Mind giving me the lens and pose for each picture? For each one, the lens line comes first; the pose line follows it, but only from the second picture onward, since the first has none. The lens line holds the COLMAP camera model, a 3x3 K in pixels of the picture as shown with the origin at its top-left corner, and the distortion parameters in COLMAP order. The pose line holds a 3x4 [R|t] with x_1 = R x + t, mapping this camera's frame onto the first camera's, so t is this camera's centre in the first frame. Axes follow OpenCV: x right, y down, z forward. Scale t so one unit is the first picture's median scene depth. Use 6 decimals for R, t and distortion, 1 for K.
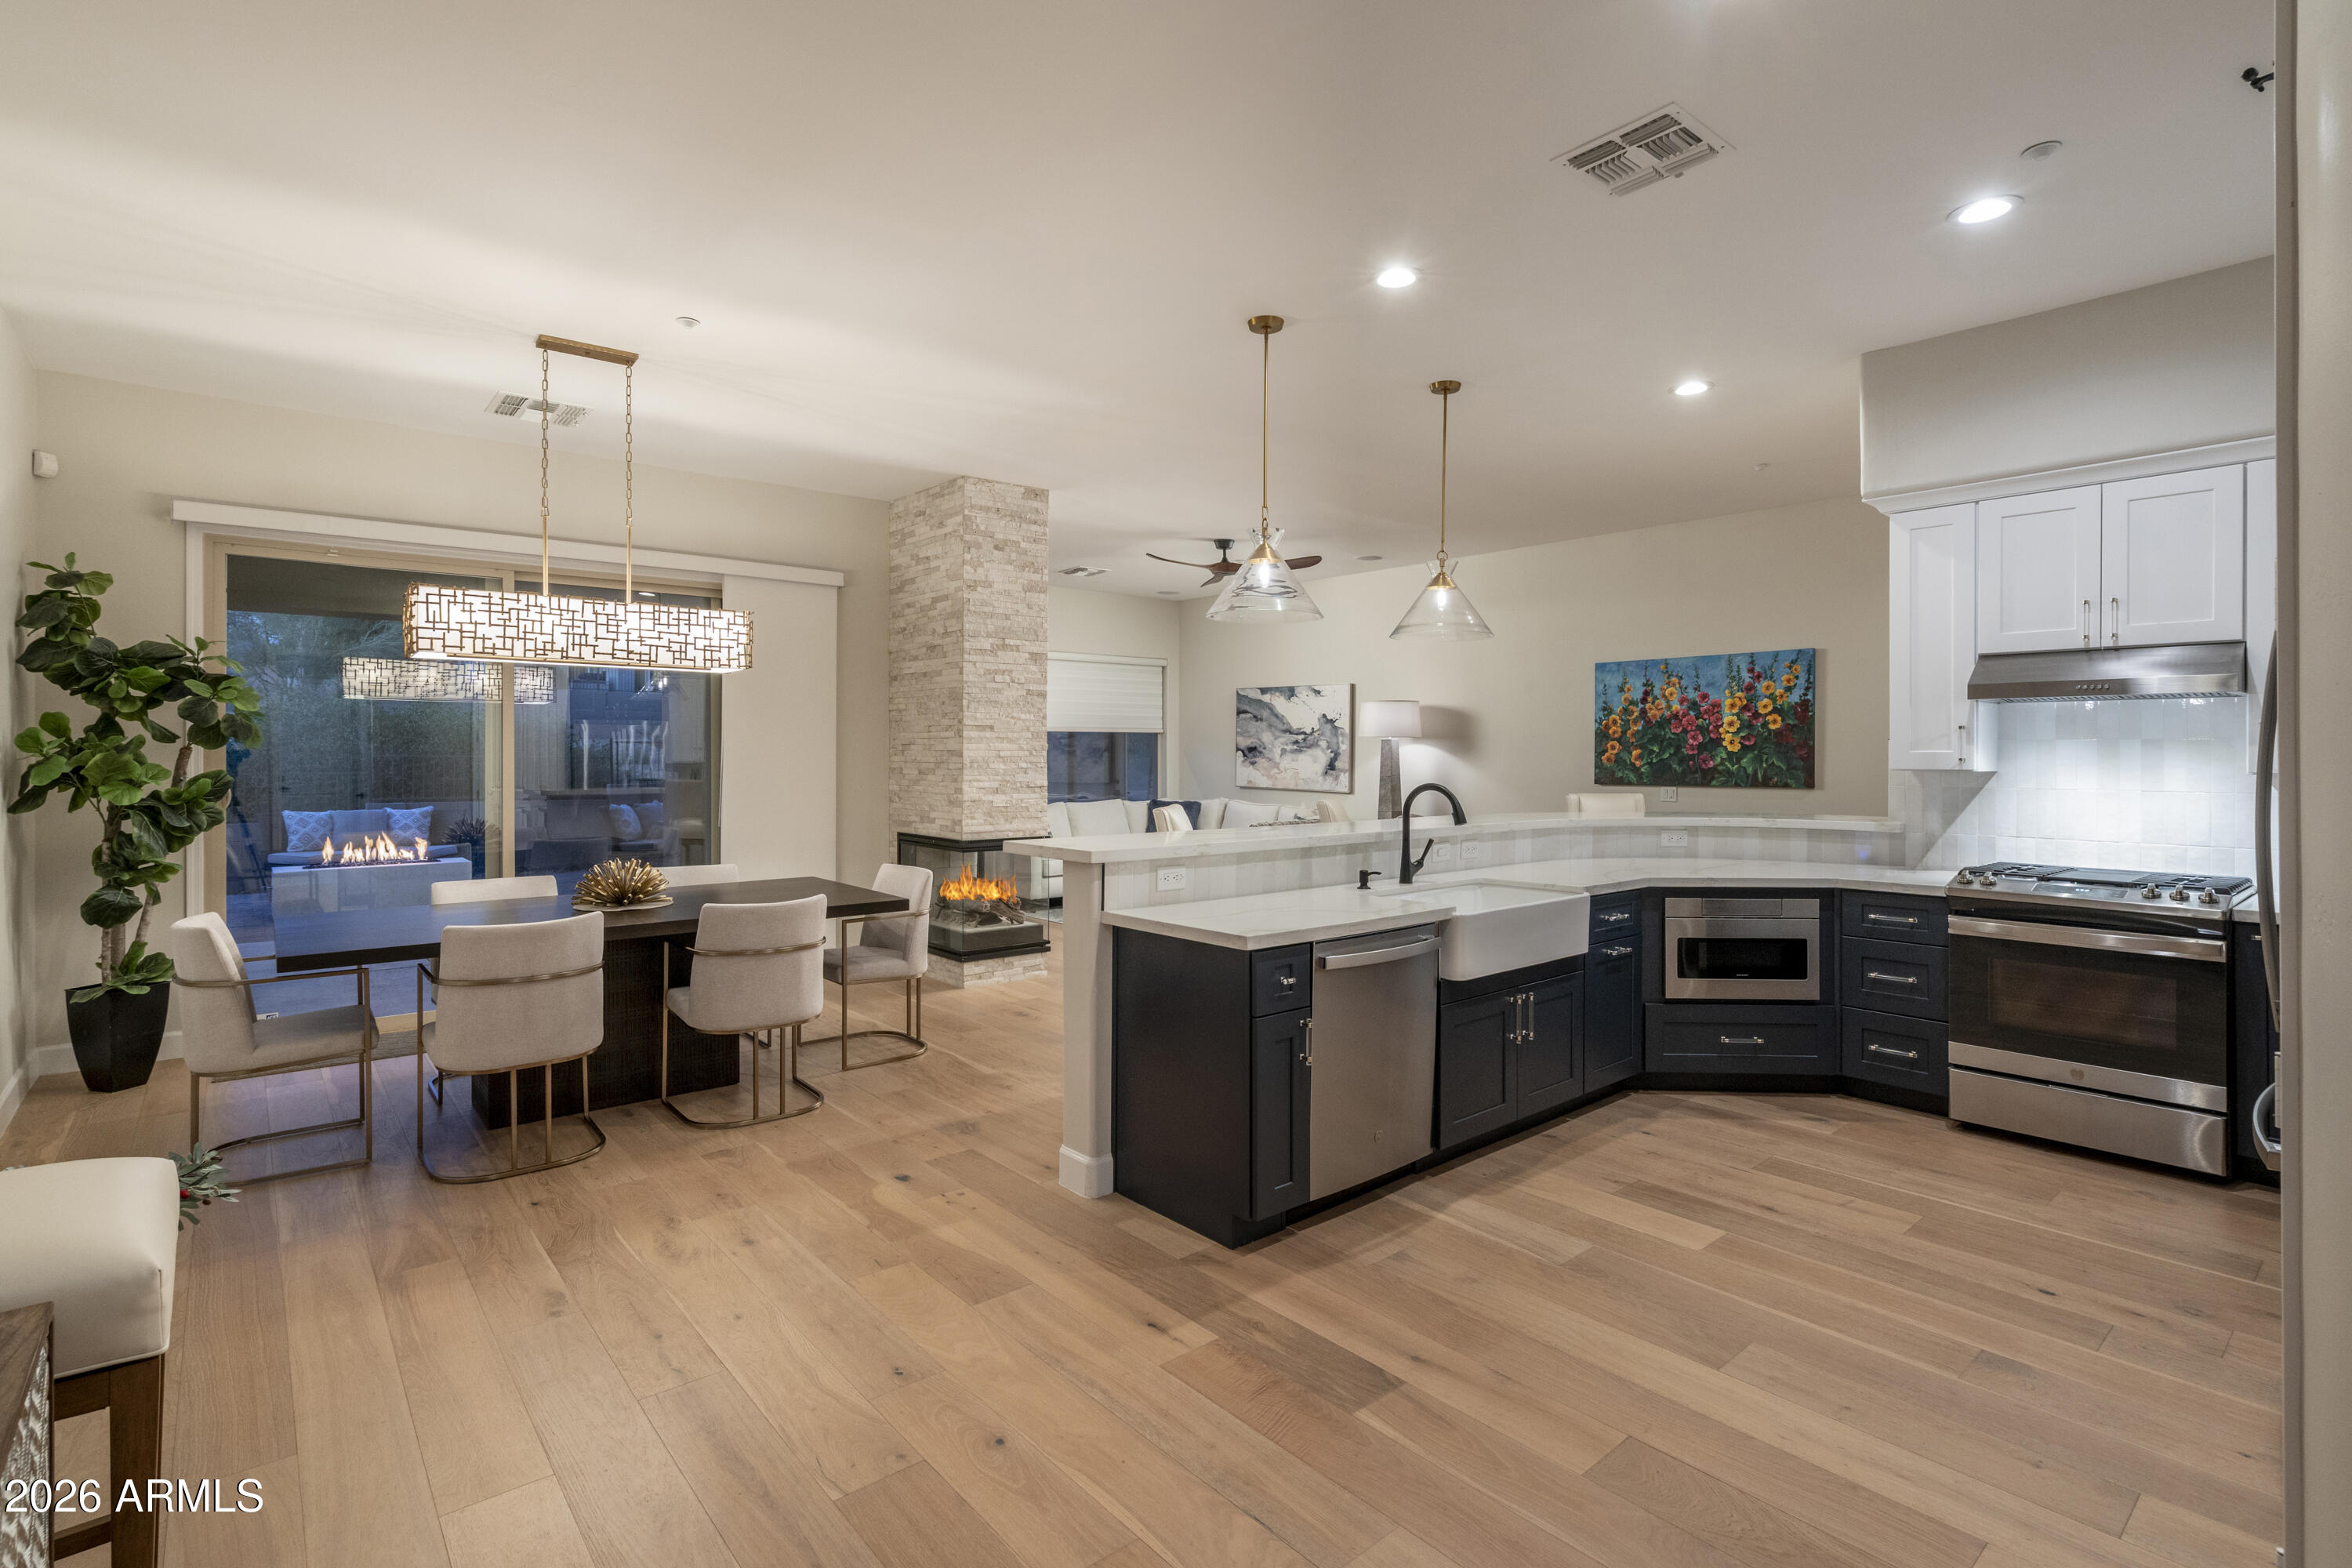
lens RADIAL K [[1106.1, 0, 1181.5], [0, 1106.1, 757.0], [0, 0, 1]] dist [0.002434, 0.000237]
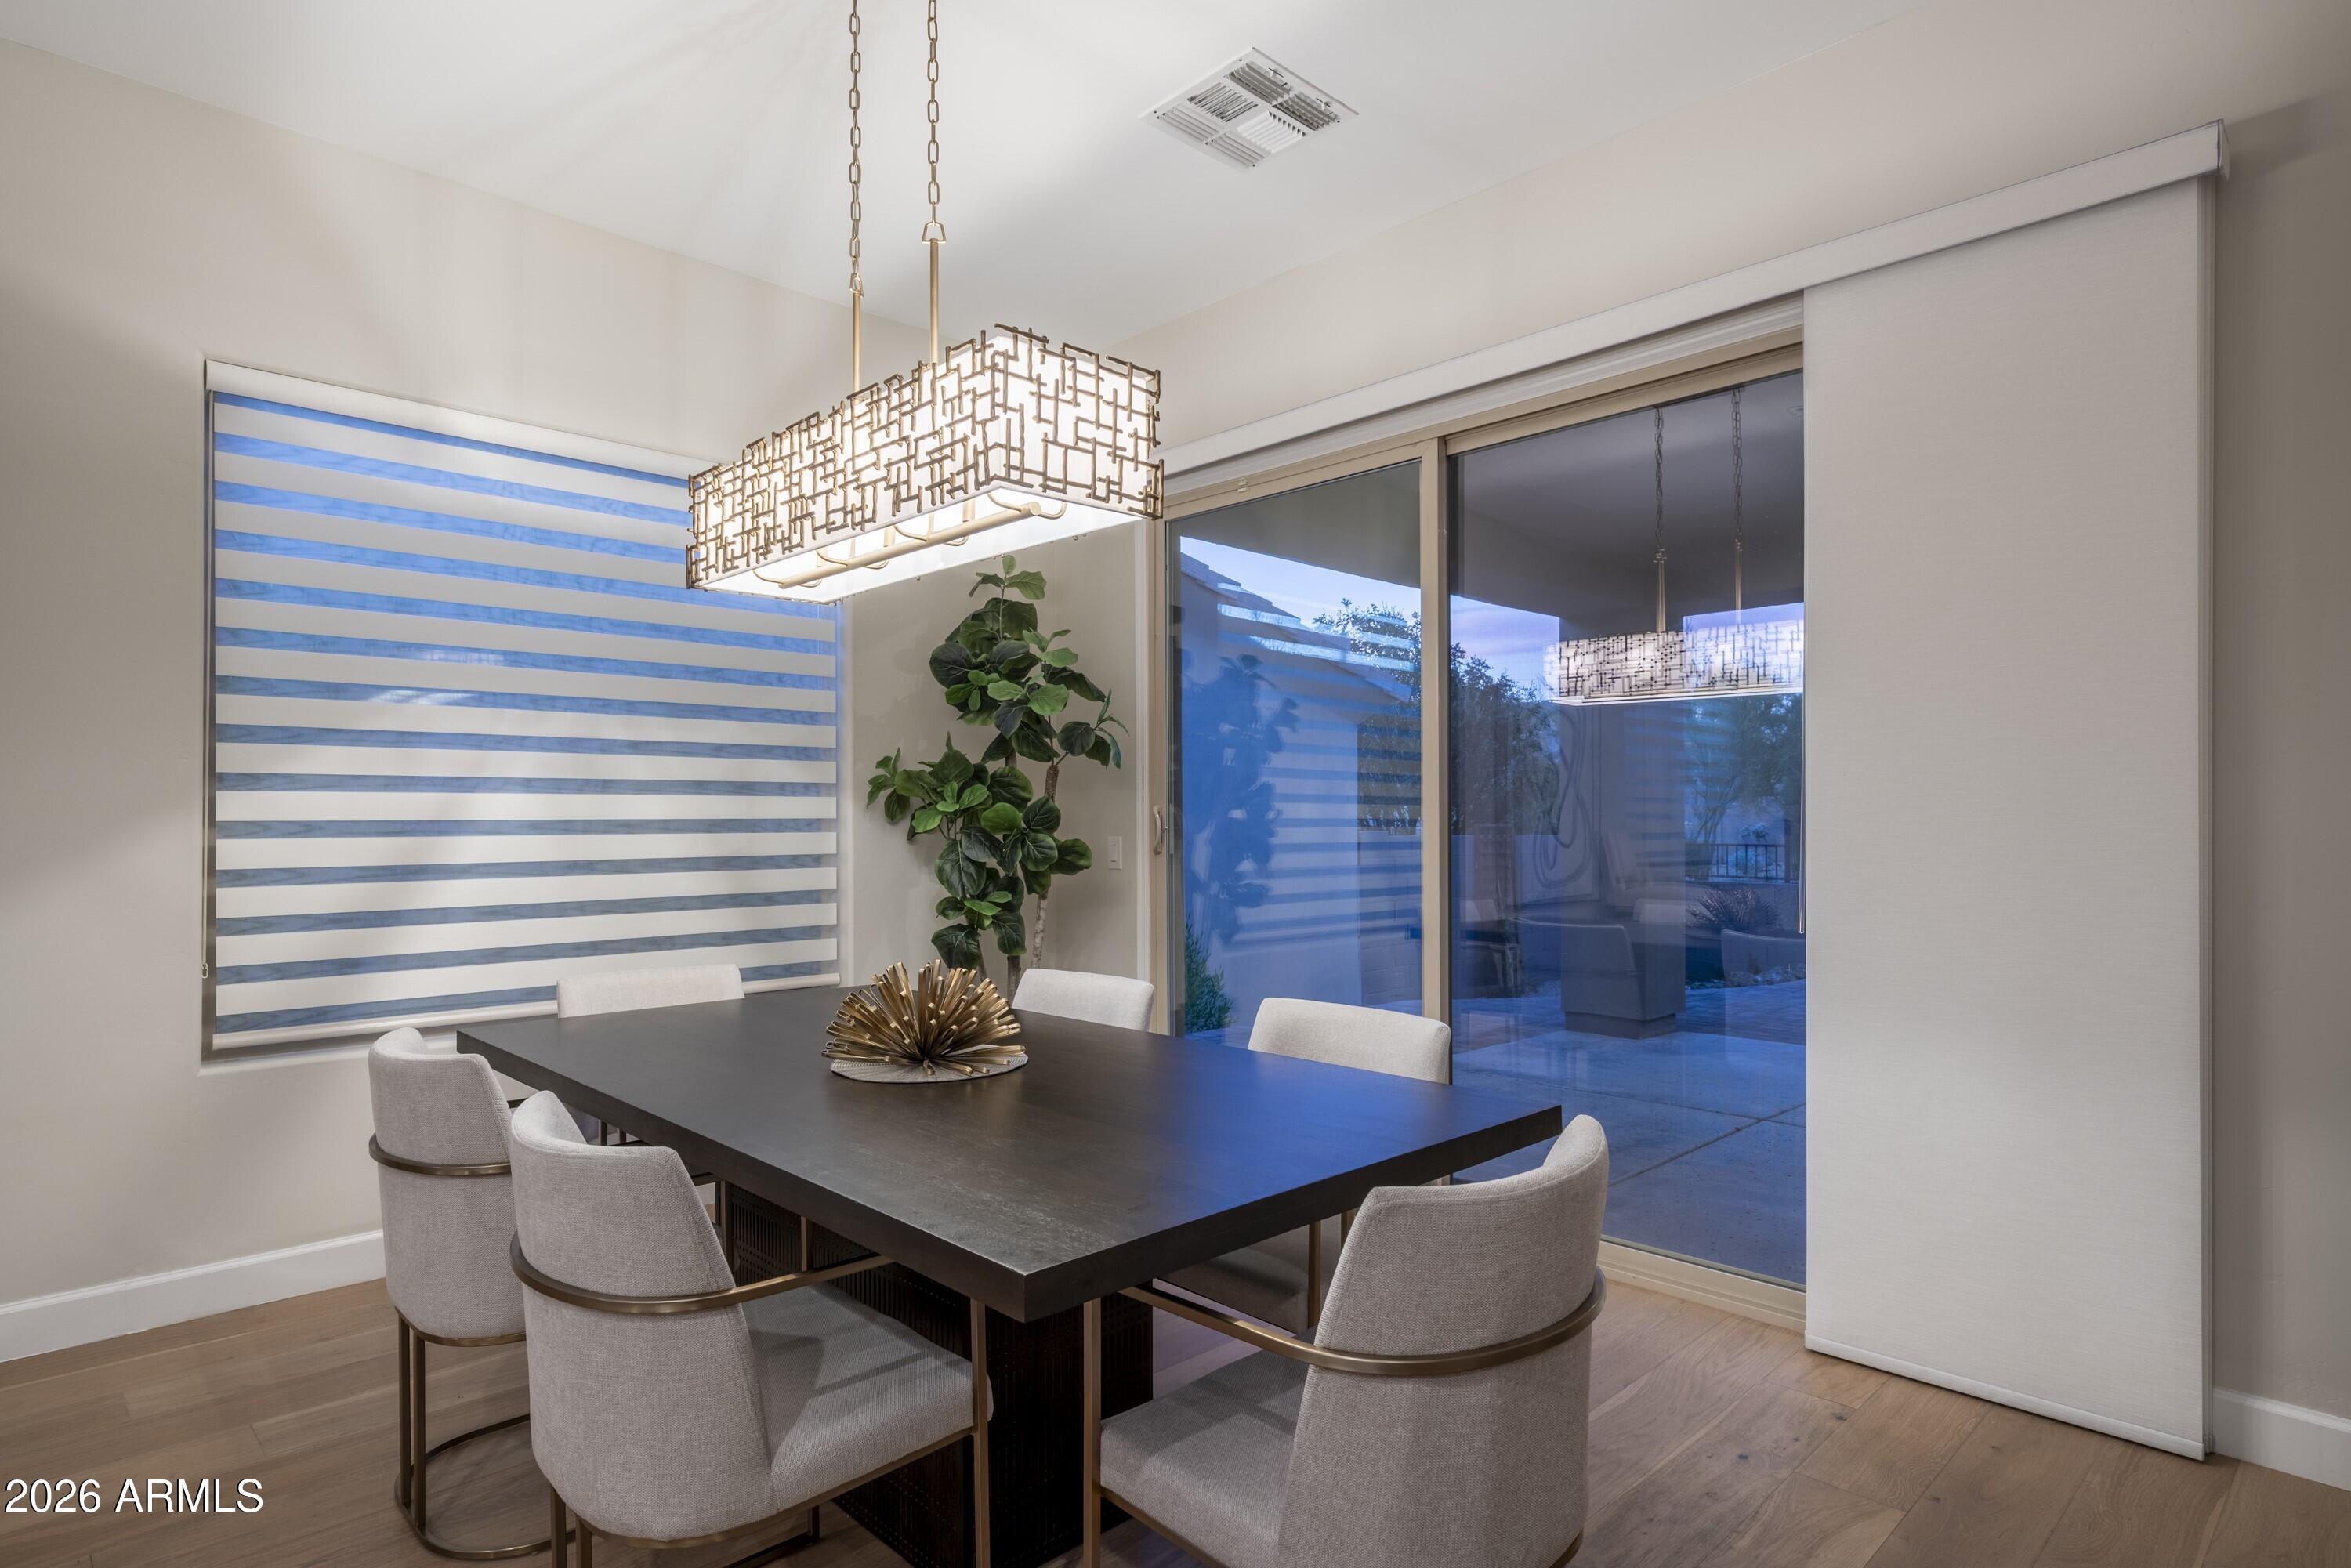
lens RADIAL K [[1222.3, 0, 1170.9], [0, 1222.3, 815.4], [0, 0, 1]] dist [-0.000464, -0.000024]
pose [[0.046420, -0.004269, -0.998913, 0.011285], [0.000852, 0.999991, -0.004234, 0.033029], [0.998922, -0.000655, 0.046423, 1.104447]]
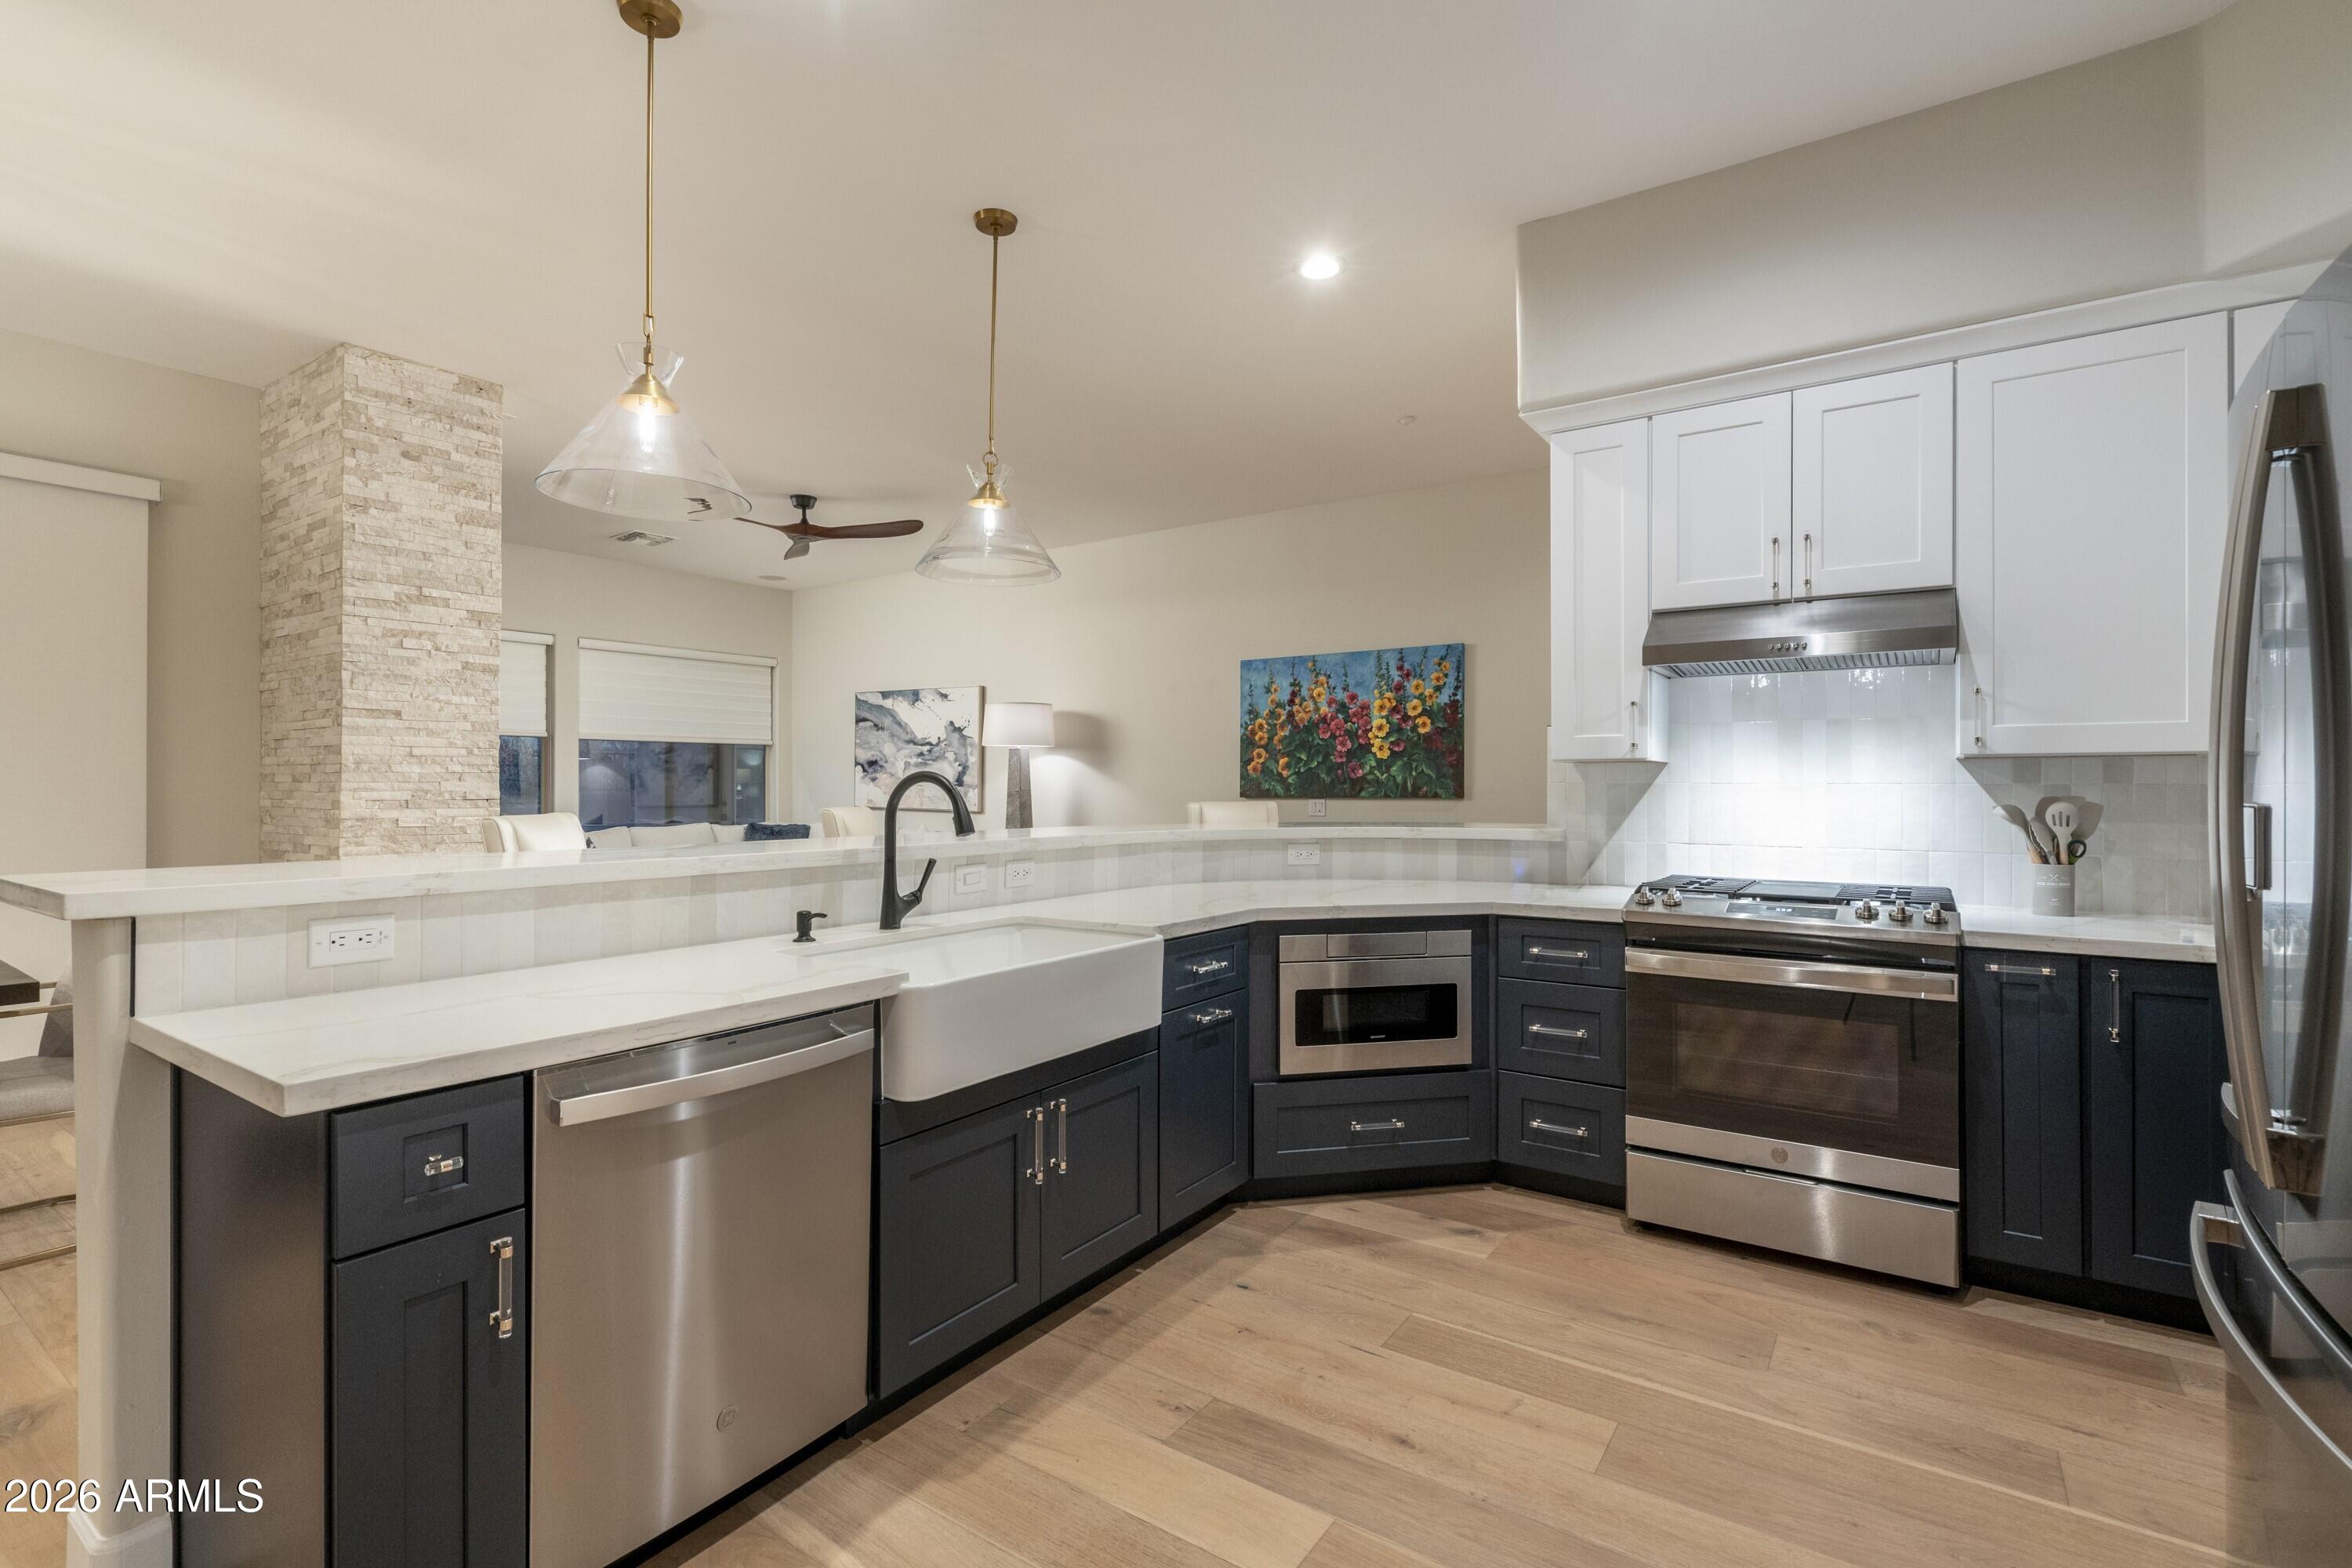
lens RADIAL K [[1065.1, 0, 1176.0], [0, 1065.1, 784.0], [0, 0, 1]] dist [-0.003310, -0.000052]
pose [[0.967405, -0.000077, 0.253235, 0.195579], [0.001419, 0.999986, -0.005116, 0.032193], [-0.253231, 0.005309, 0.967391, 0.344670]]
